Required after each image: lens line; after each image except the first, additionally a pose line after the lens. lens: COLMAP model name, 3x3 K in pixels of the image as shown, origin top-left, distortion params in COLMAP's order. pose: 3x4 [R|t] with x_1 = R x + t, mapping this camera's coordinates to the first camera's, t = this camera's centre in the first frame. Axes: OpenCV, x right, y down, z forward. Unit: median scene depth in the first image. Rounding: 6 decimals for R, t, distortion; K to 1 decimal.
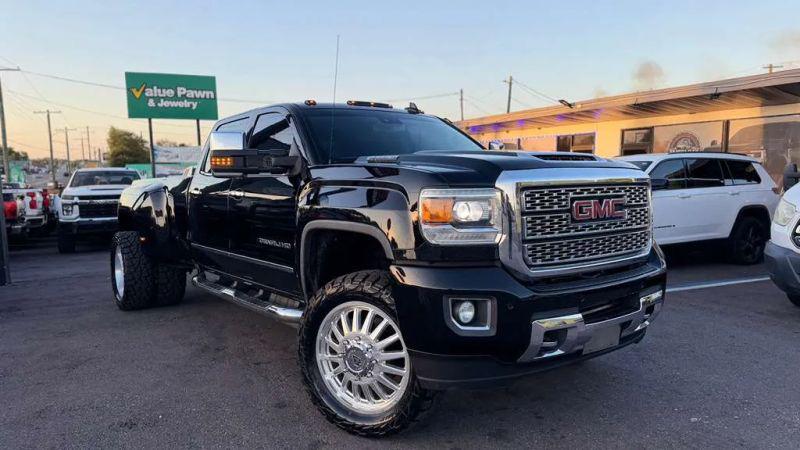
lens RADIAL K [[557.2, 0, 395.2], [0, 557.2, 225.6], [0, 0, 1]] dist [0.045539, -0.042544]
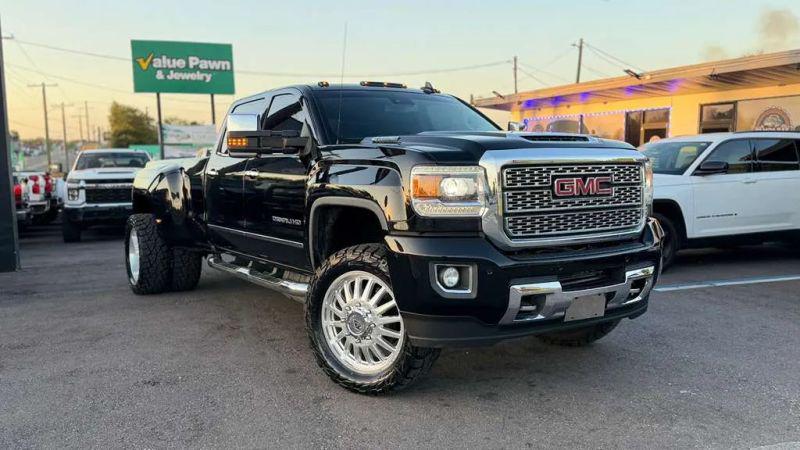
lens RADIAL K [[669.6, 0, 395.9], [0, 669.6, 224.7], [0, 0, 1]] dist [0.067863, -0.070076]
pose [[0.997503, 0.008660, -0.070087, 0.078076], [-0.008113, 0.999934, 0.008090, 0.028371], [0.070153, -0.007501, 0.997508, -0.243503]]
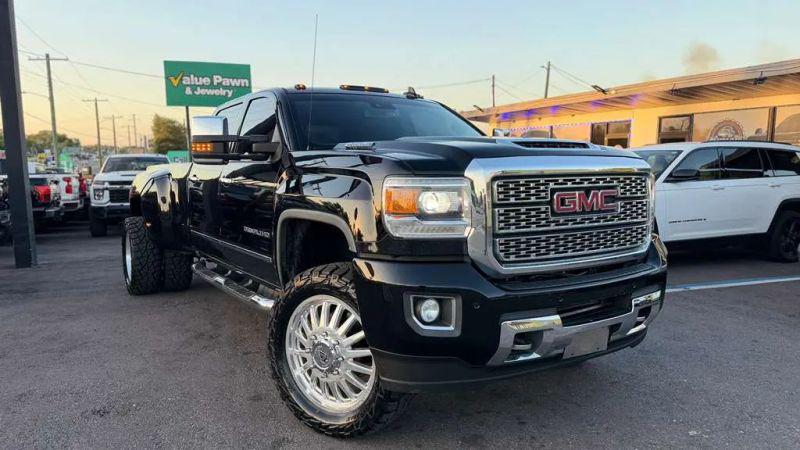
lens RADIAL K [[557.2, 0, 386.8], [0, 557.2, 225.5], [0, 0, 1]] dist [0.045539, -0.042544]
pose [[0.996858, 0.015830, -0.077617, 0.088507], [-0.014205, 0.999669, 0.021439, -0.003948], [0.077931, -0.020269, 0.996753, 0.048980]]
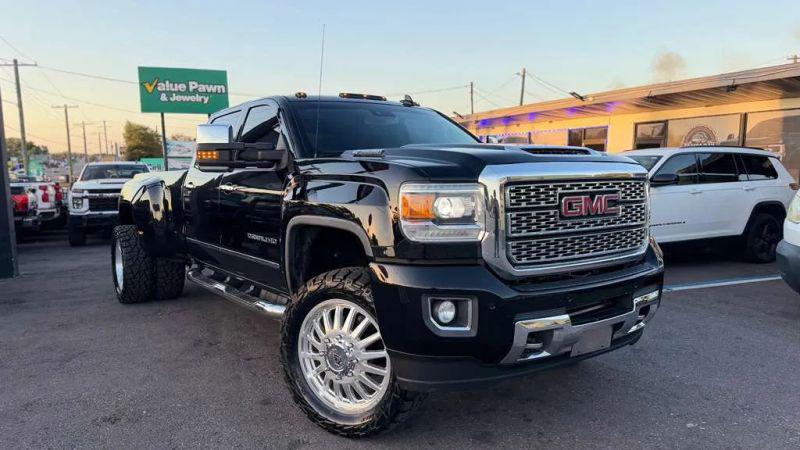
lens RADIAL K [[557.2, 0, 386.3], [0, 557.2, 232.2], [0, 0, 1]] dist [0.045539, -0.042544]
pose [[0.999296, 0.006078, -0.037029, 0.041087], [-0.005283, 0.999754, 0.021519, -0.002025], [0.037151, -0.021309, 0.999082, 0.025366]]
